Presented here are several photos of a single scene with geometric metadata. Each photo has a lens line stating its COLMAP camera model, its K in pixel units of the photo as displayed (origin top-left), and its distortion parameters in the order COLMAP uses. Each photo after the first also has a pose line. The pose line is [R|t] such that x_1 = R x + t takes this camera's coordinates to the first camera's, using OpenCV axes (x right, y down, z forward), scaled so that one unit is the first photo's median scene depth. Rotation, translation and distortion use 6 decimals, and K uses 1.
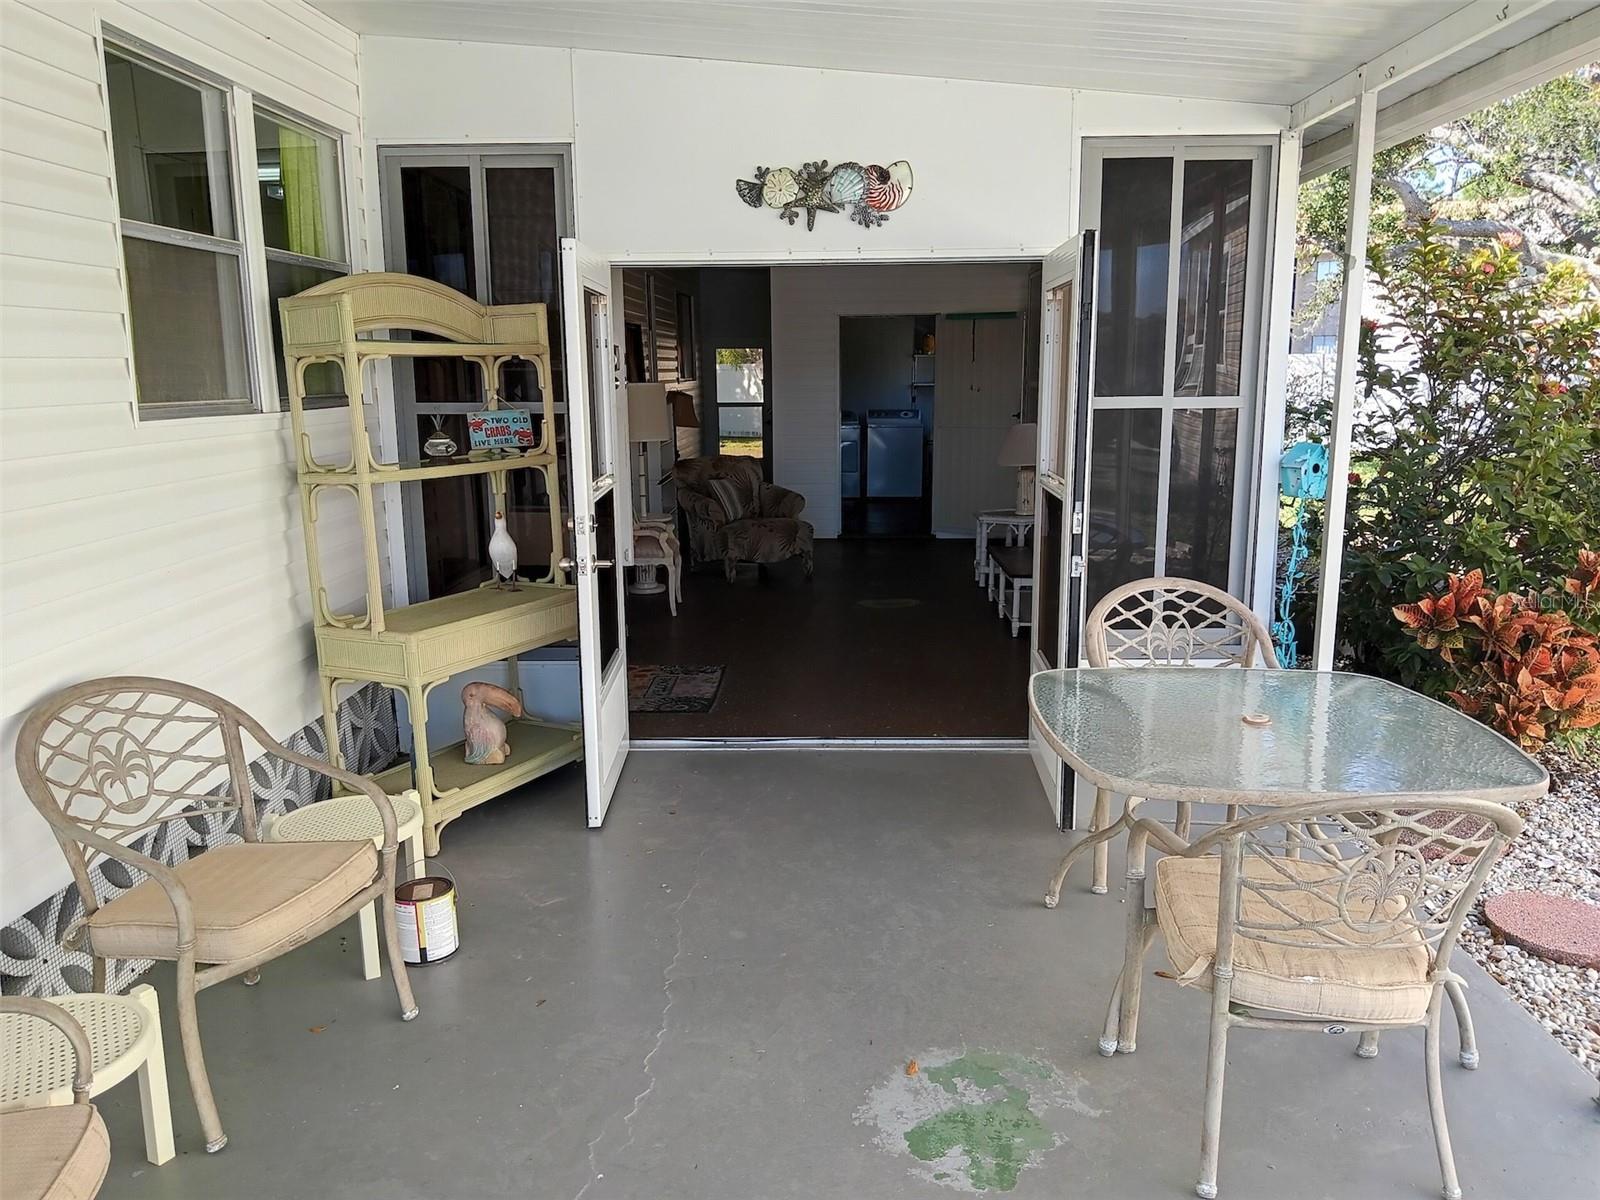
lens RADIAL K [[1200.7, 0, 800.4], [0, 1200.7, 606.7], [0, 0, 1]] dist [0.055958, -0.060371]
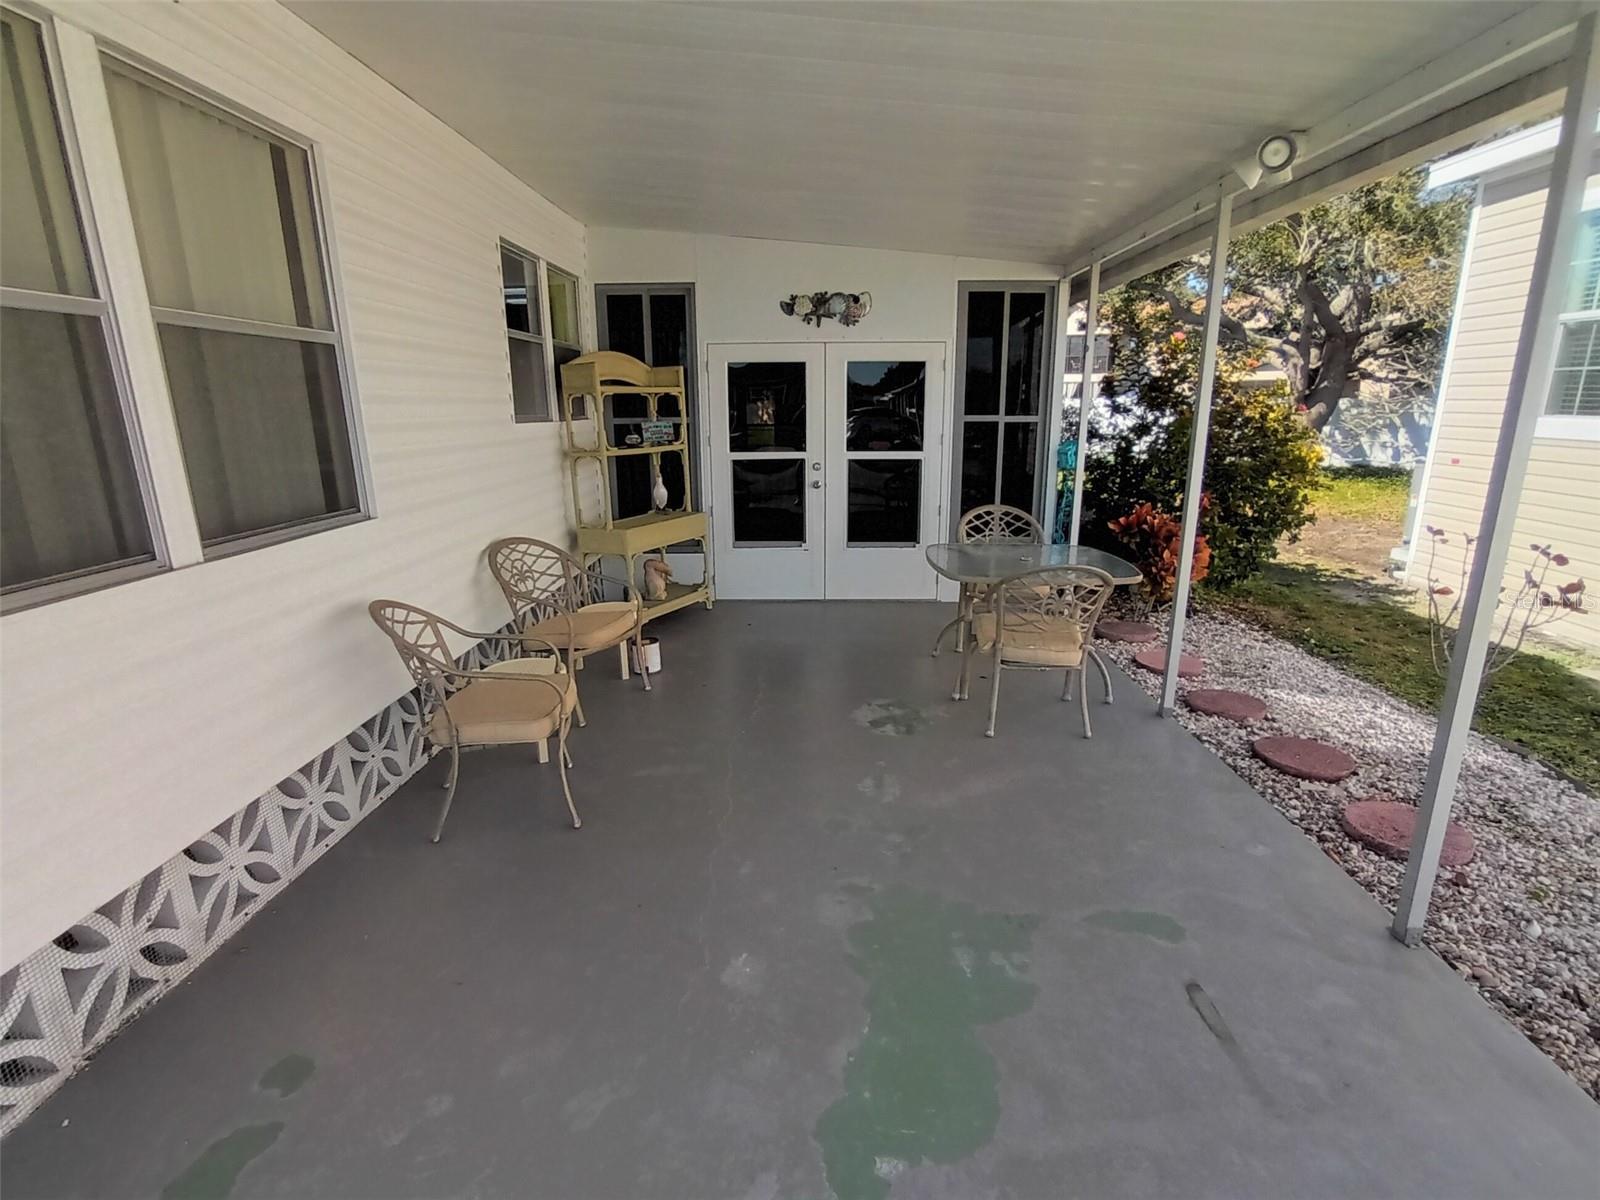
lens RADIAL K [[808.8, 0, 796.5], [0, 808.8, 622.2], [0, 0, 1]] dist [-0.030726, 0.019513]
pose [[0.999959, -0.000050, 0.009003, -0.038697], [-0.000552, 0.997764, 0.066827, 0.073341], [-0.008986, -0.066830, 0.997724, -0.321501]]
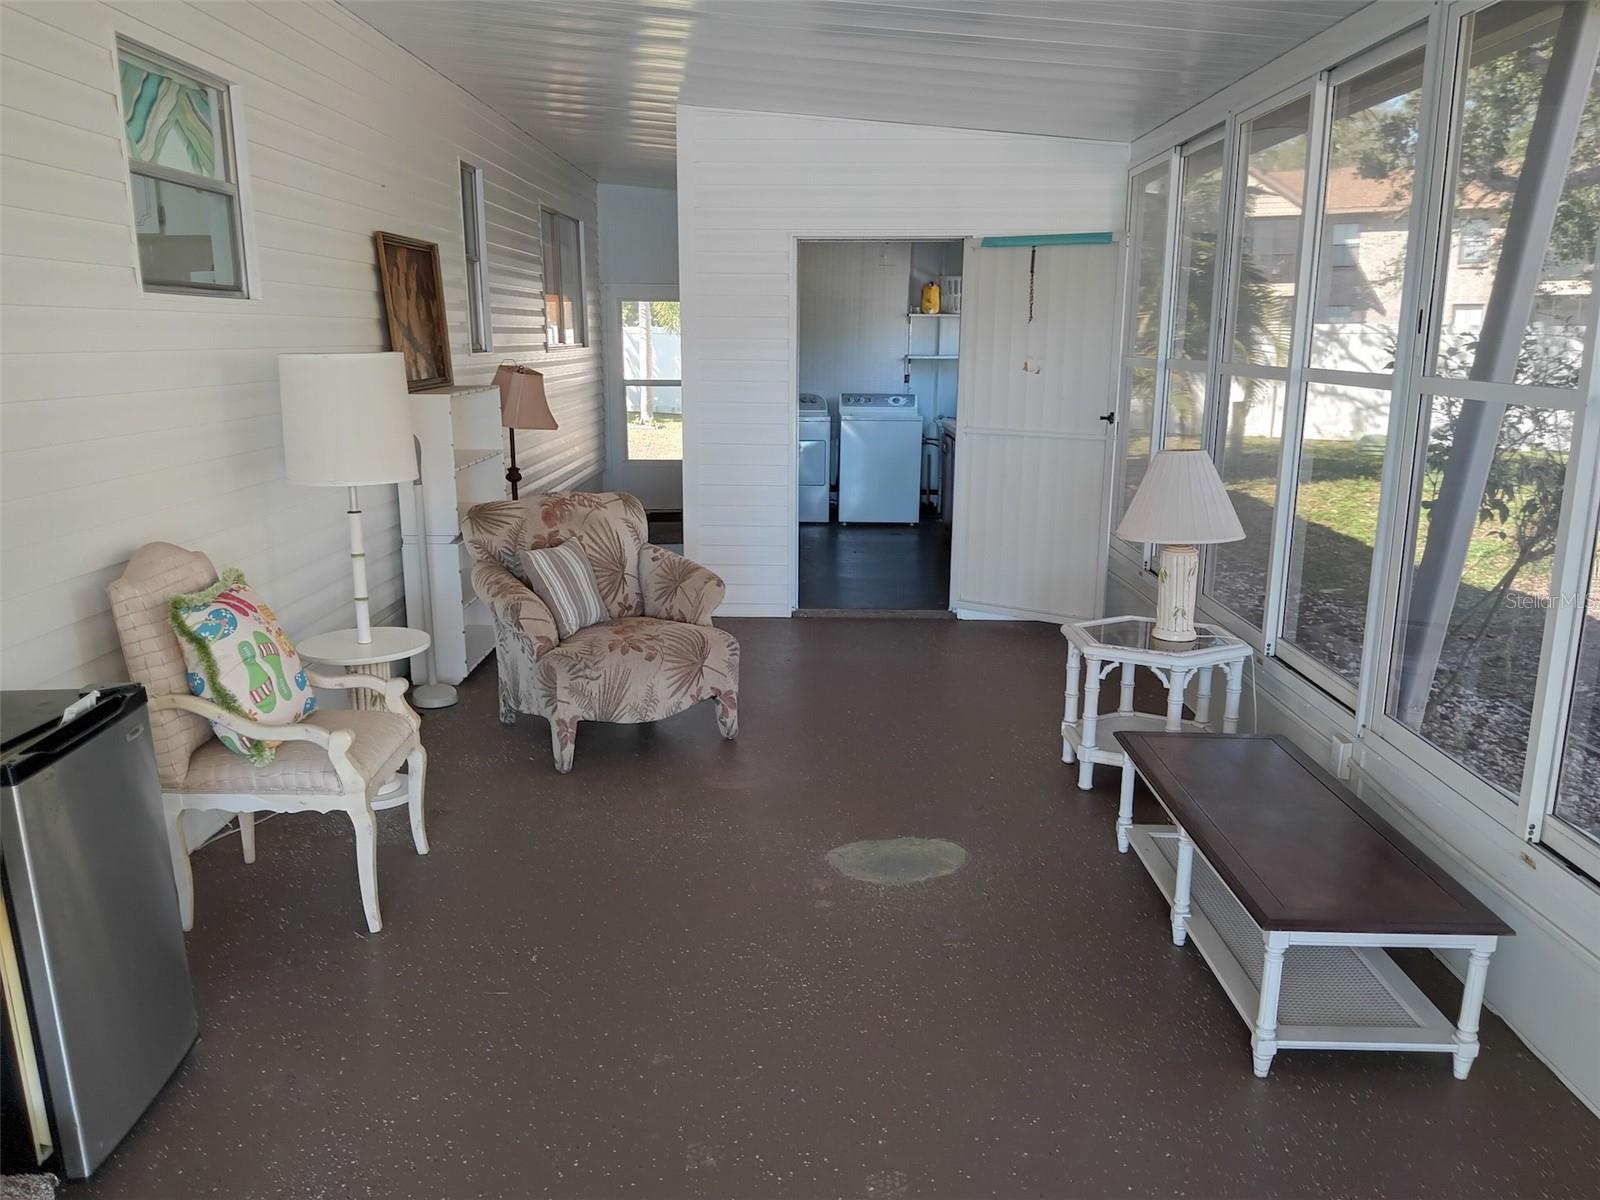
lens RADIAL K [[1200.7, 0, 813.1], [0, 1200.7, 599.1], [0, 0, 1]] dist [0.055958, -0.060371]
pose [[0.999271, 0.004822, 0.037883, 0.026759], [-0.005622, 0.999763, 0.021044, -0.111765], [-0.037773, -0.021241, 0.999061, 0.576158]]
